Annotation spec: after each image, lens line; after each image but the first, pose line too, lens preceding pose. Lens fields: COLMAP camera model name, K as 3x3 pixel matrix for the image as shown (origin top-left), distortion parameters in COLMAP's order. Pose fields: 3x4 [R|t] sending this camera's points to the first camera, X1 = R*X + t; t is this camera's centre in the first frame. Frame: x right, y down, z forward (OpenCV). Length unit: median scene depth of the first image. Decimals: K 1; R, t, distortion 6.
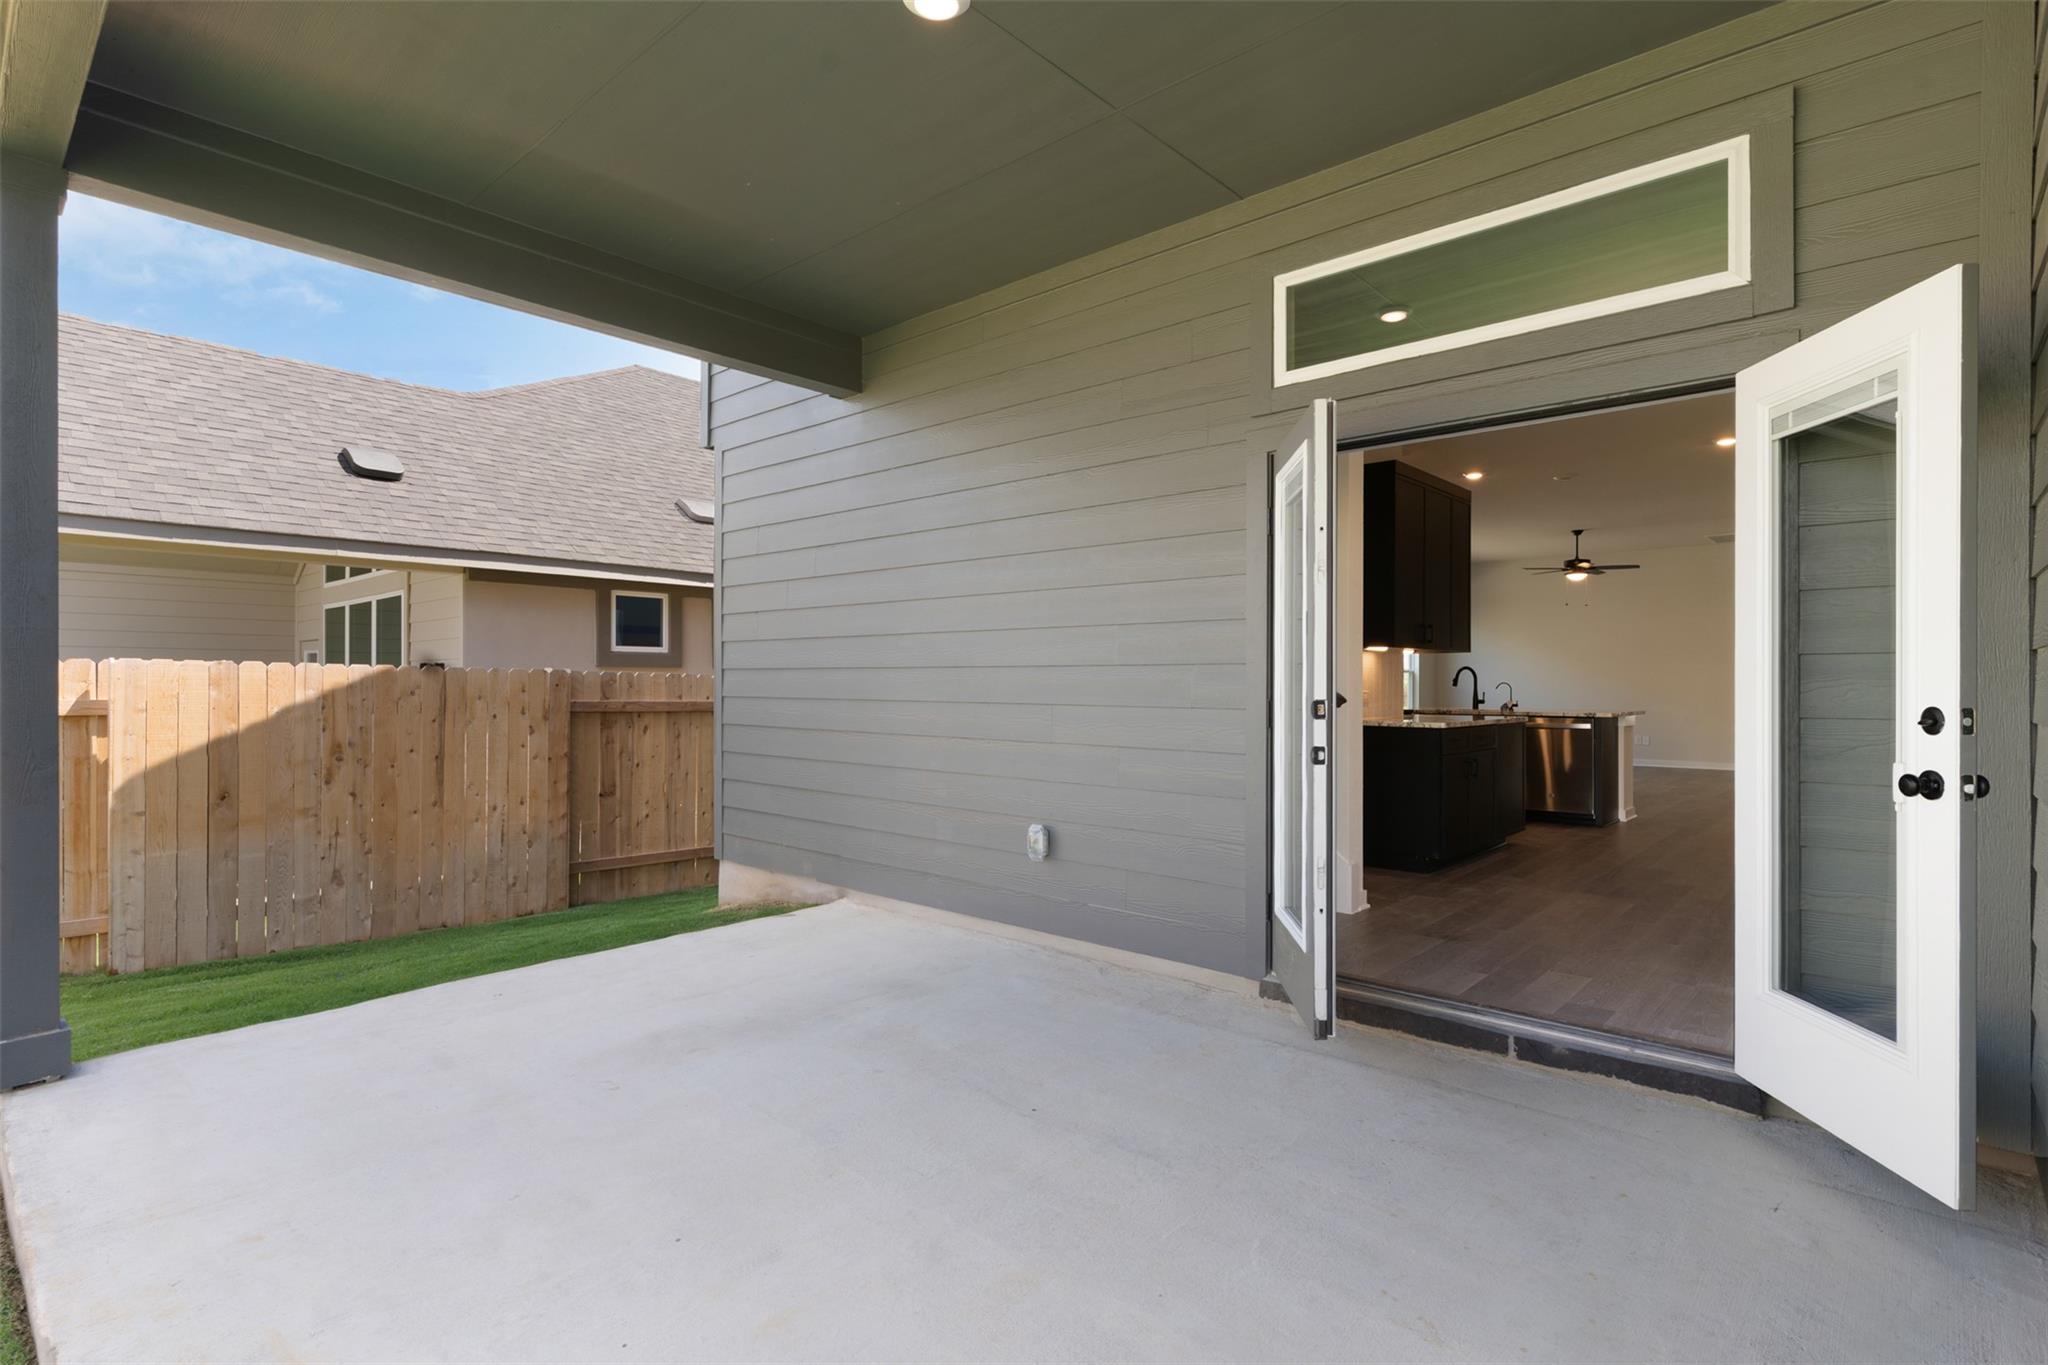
lens RADIAL K [[996.0, 0, 1025.0], [0, 996.0, 680.5], [0, 0, 1]] dist [0.004975, -0.000020]
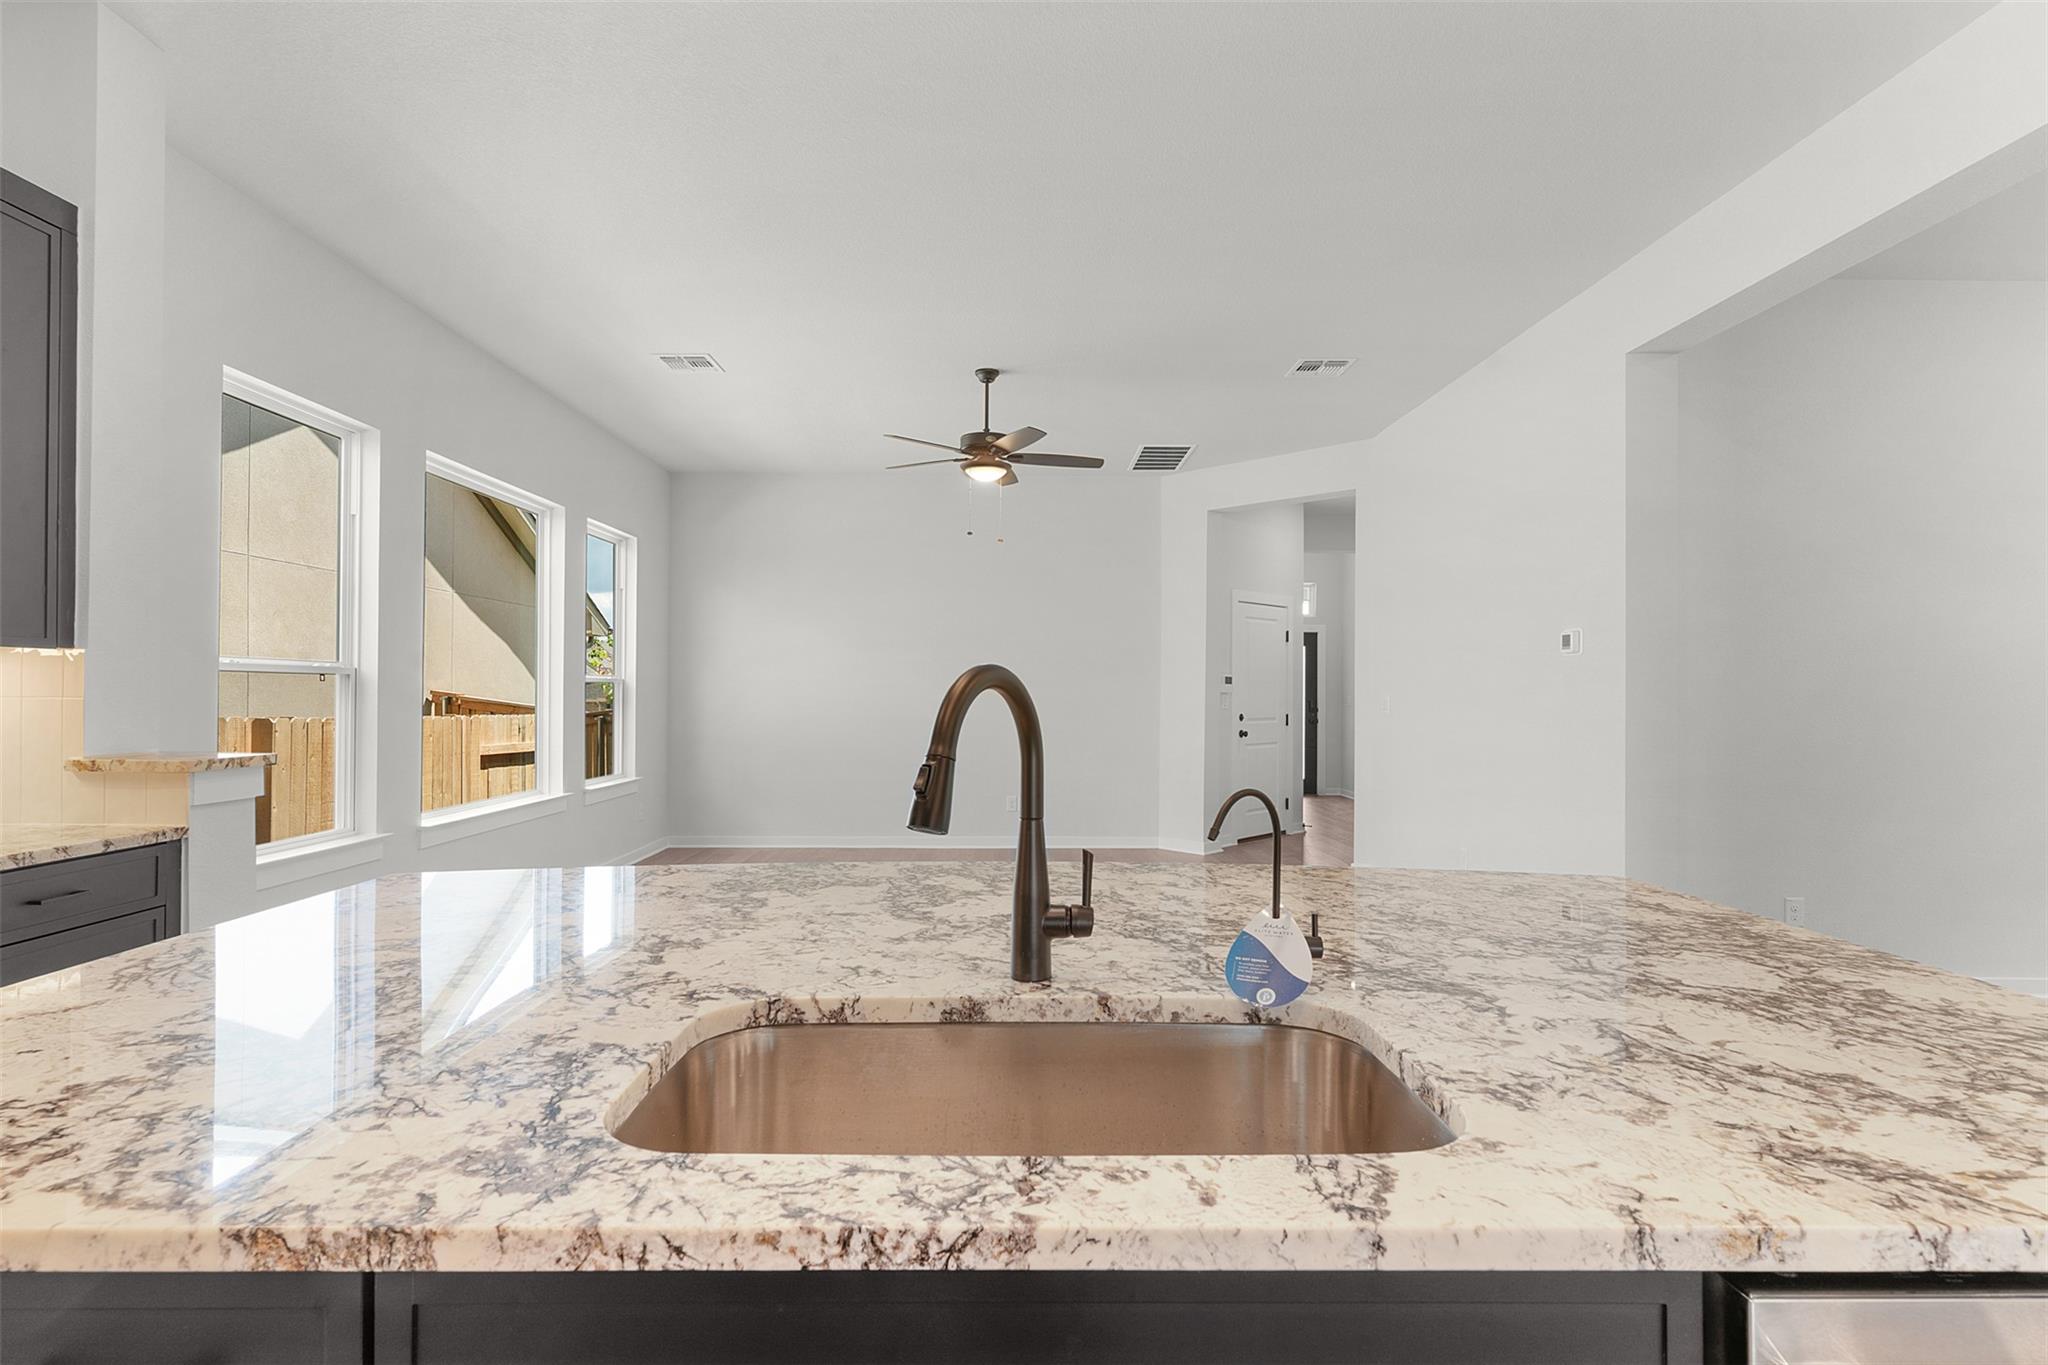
lens RADIAL K [[996.0, 0, 1021.9], [0, 996.0, 688.2], [0, 0, 1]] dist [0.004975, -0.000020]
pose [[0.732787, 0.007488, 0.680417, 0.263548], [-0.009136, 0.999958, -0.001165, -0.008053], [-0.680397, -0.005363, 0.732824, 0.663794]]
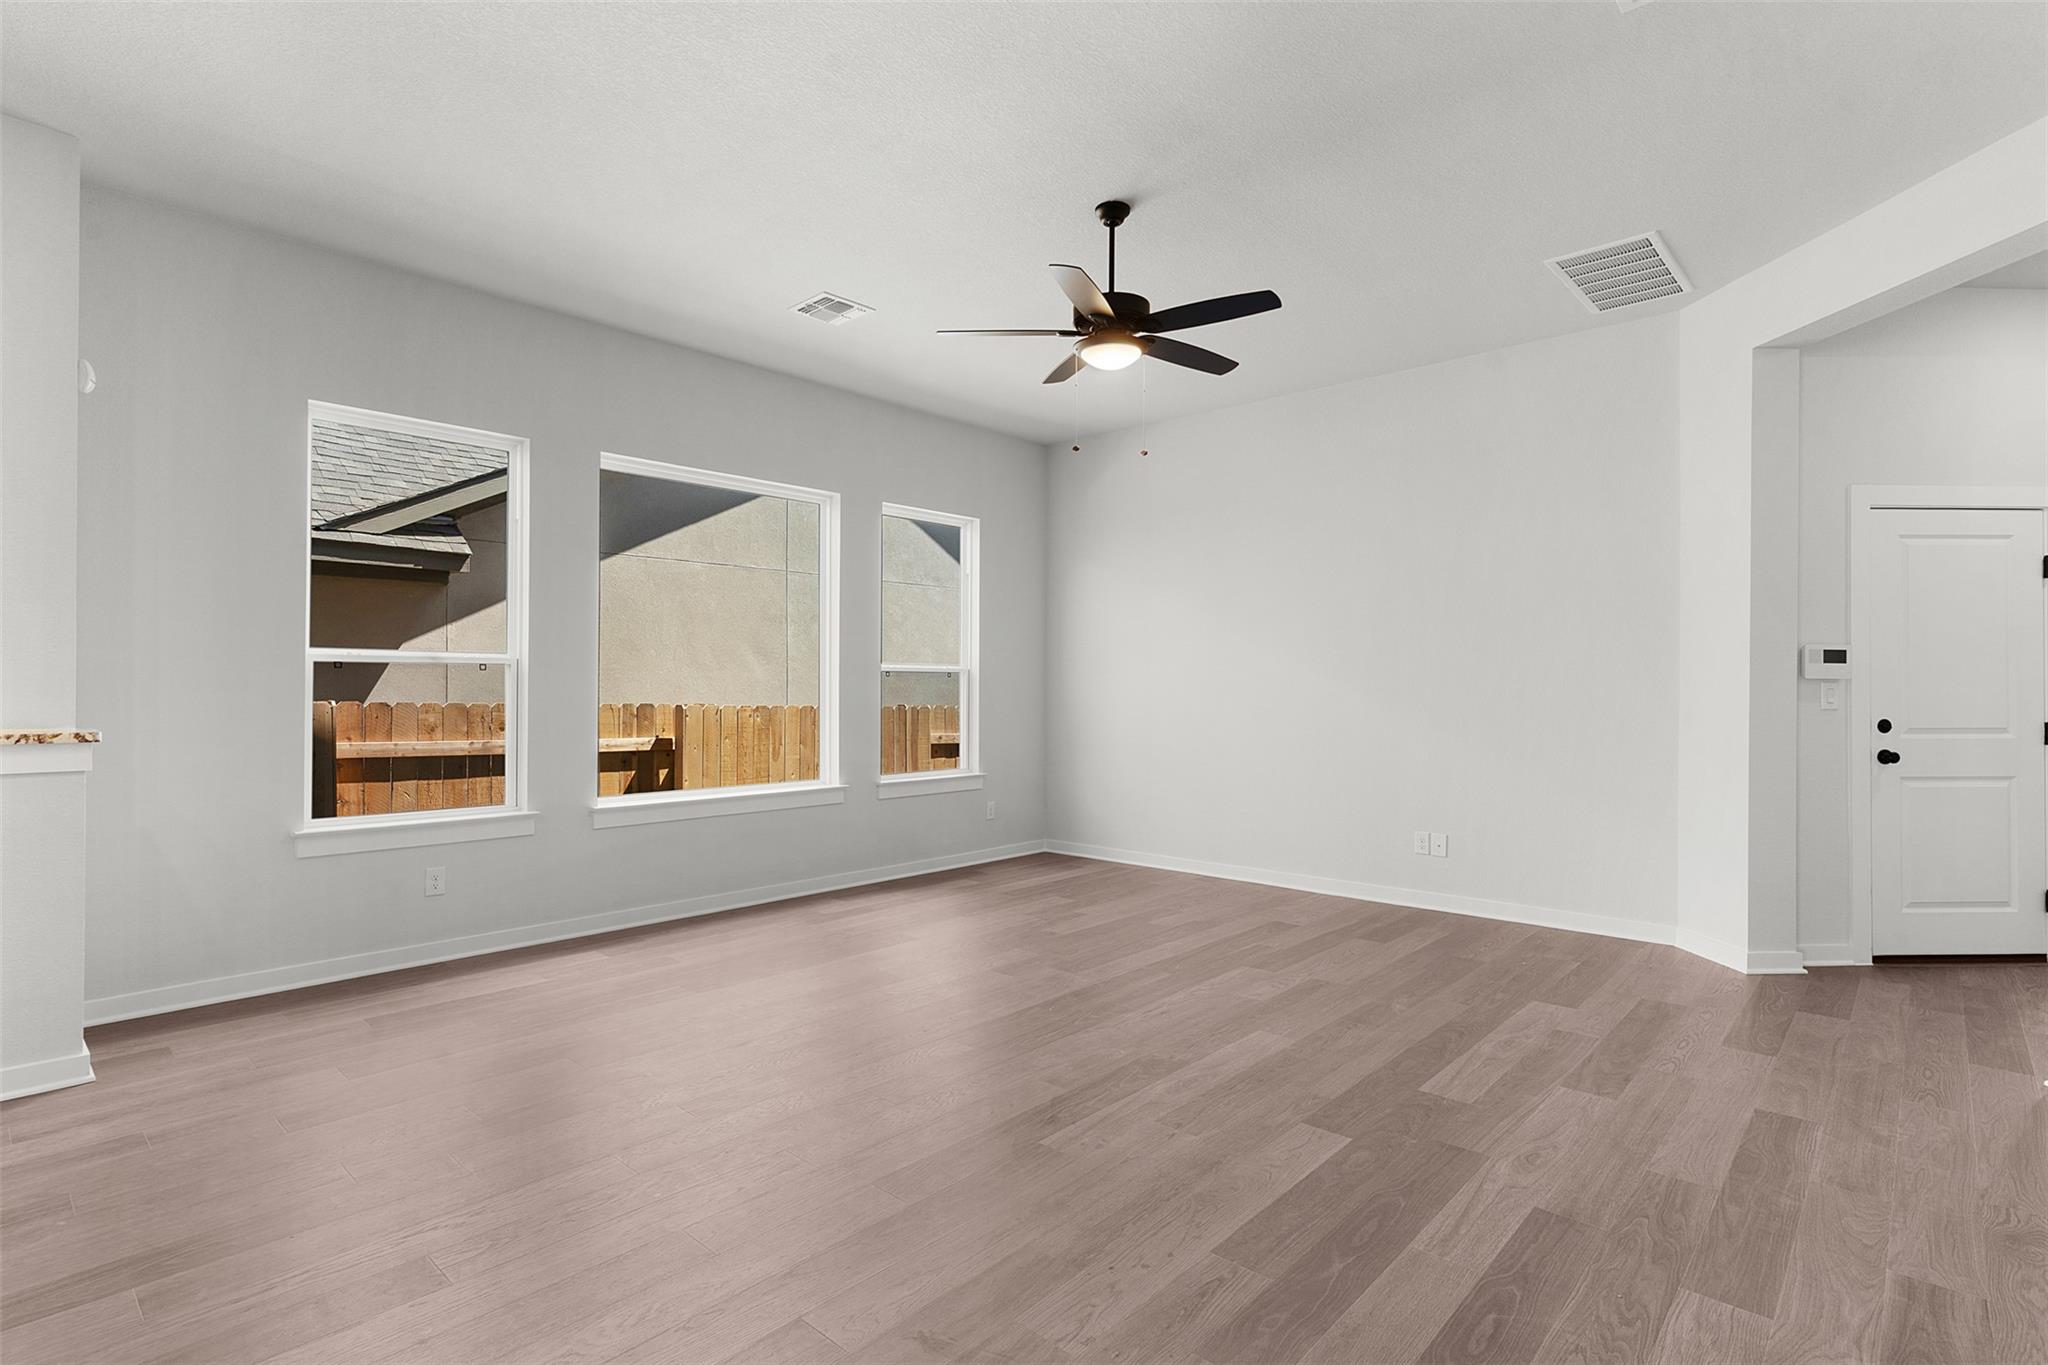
lens RADIAL K [[996.0, 0, 1031.5], [0, 996.0, 681.0], [0, 0, 1]] dist [0.004975, -0.000020]
pose [[0.999950, 0.003072, -0.009520, 0.532653], [-0.003058, 0.999994, 0.001493, -0.006040], [0.009525, -0.001464, 0.999954, 0.696511]]
